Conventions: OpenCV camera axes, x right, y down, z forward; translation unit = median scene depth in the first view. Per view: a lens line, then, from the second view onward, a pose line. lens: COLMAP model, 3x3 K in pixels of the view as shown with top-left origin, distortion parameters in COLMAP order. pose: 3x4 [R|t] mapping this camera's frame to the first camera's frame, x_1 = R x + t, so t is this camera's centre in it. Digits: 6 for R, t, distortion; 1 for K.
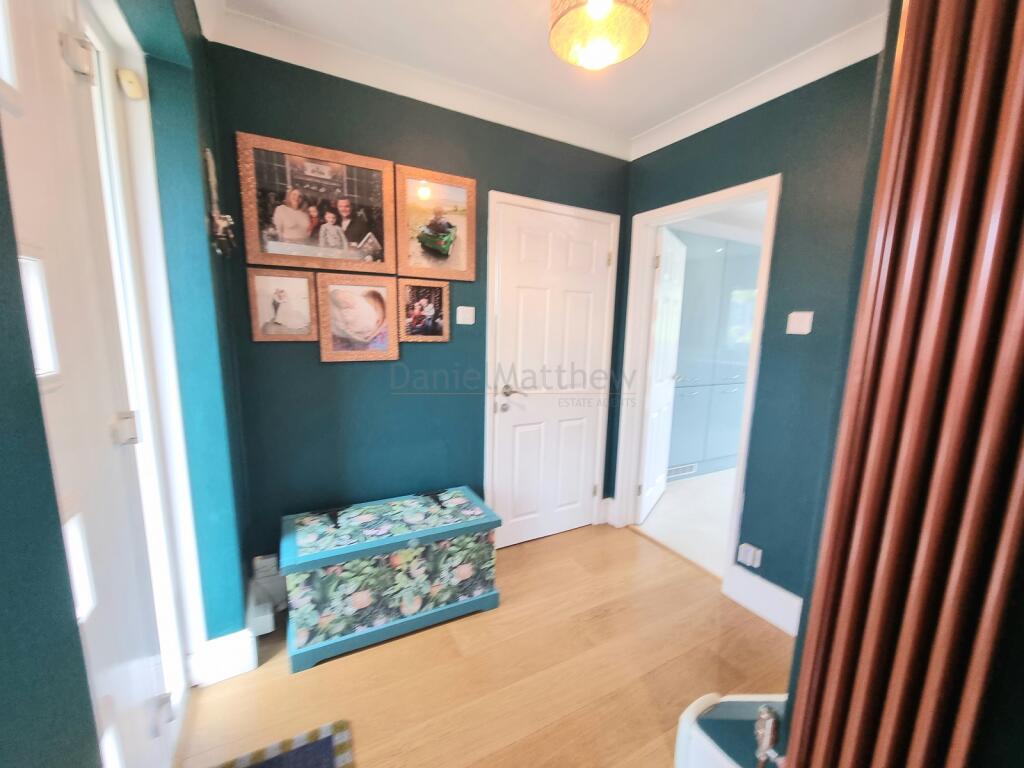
lens RADIAL K [[417.9, 0, 512.2], [0, 417.9, 387.2], [0, 0, 1]] dist [-0.003591, -0.001898]
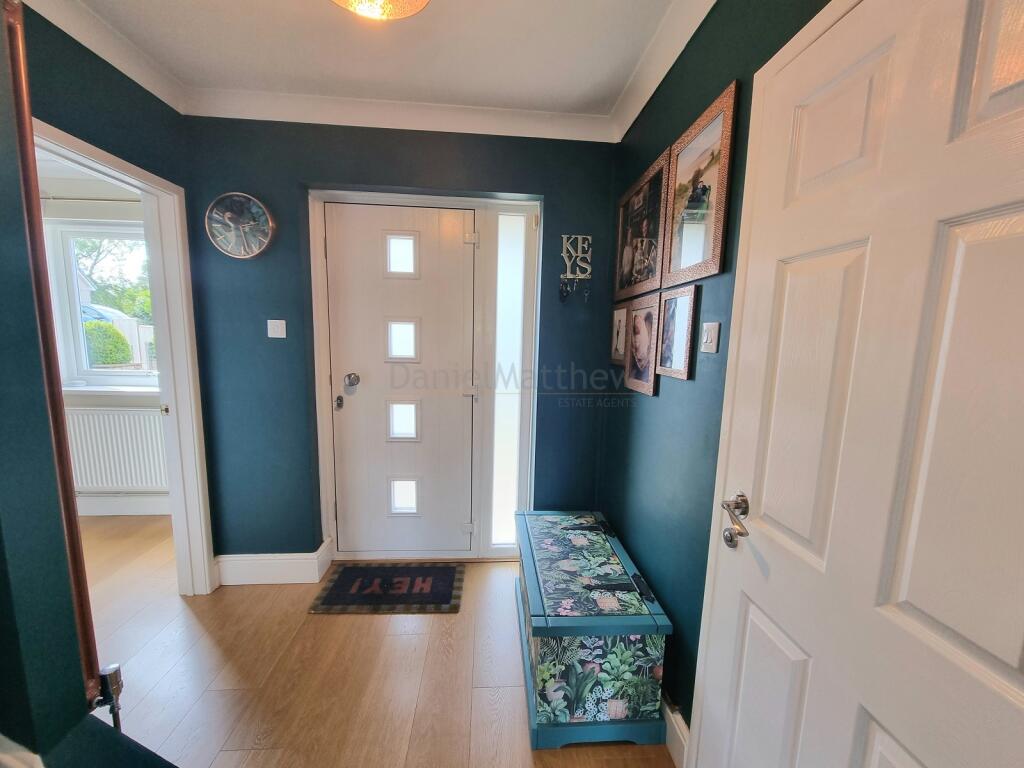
lens RADIAL K [[417.9, 0, 512.4], [0, 417.9, 390.7], [0, 0, 1]] dist [-0.003591, -0.001898]
pose [[-0.395997, 0.092326, -0.913598, 0.582959], [-0.173686, 0.969441, 0.173253, -0.178616], [0.901676, 0.227287, -0.367860, 1.116568]]
